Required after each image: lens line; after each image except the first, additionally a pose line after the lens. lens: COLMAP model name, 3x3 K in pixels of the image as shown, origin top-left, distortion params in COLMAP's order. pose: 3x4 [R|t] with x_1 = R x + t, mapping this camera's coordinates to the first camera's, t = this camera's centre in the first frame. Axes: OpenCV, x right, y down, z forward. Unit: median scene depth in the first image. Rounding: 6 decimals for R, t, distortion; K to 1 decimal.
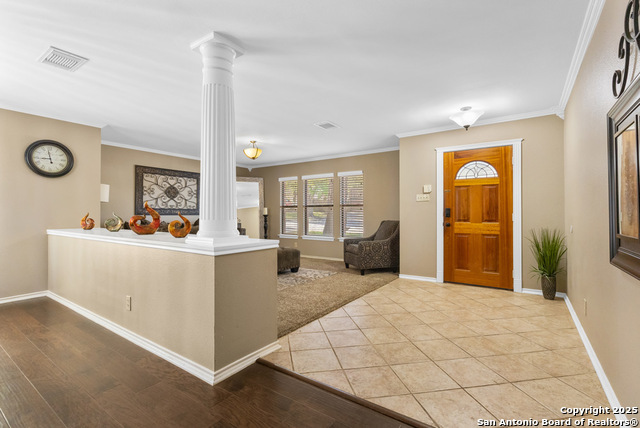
lens RADIAL K [[298.6, 0, 319.8], [0, 298.6, 213.1], [0, 0, 1]] dist [-0.002287, 0.003529]
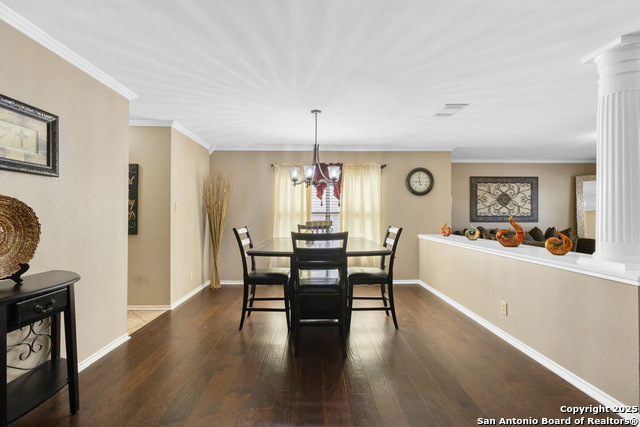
lens RADIAL K [[298.6, 0, 318.2], [0, 298.6, 212.8], [0, 0, 1]] dist [-0.002287, 0.003529]
pose [[0.589198, -0.005281, -0.807971, -0.062292], [0.003456, 0.999986, -0.004015, -0.026084], [0.807981, -0.000427, 0.589208, -0.106756]]
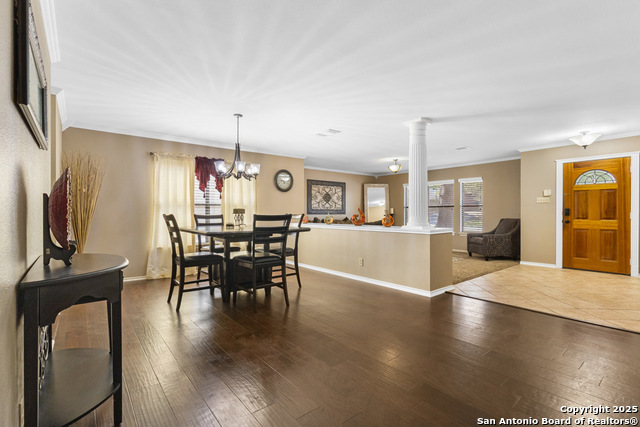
lens RADIAL K [[298.6, 0, 319.5], [0, 298.6, 215.9], [0, 0, 1]] dist [-0.002287, 0.003529]
pose [[0.960331, 0.000087, -0.278862, -0.168144], [0.003735, 0.999906, 0.013175, -0.004284], [0.278837, -0.013694, 0.960241, -0.378670]]
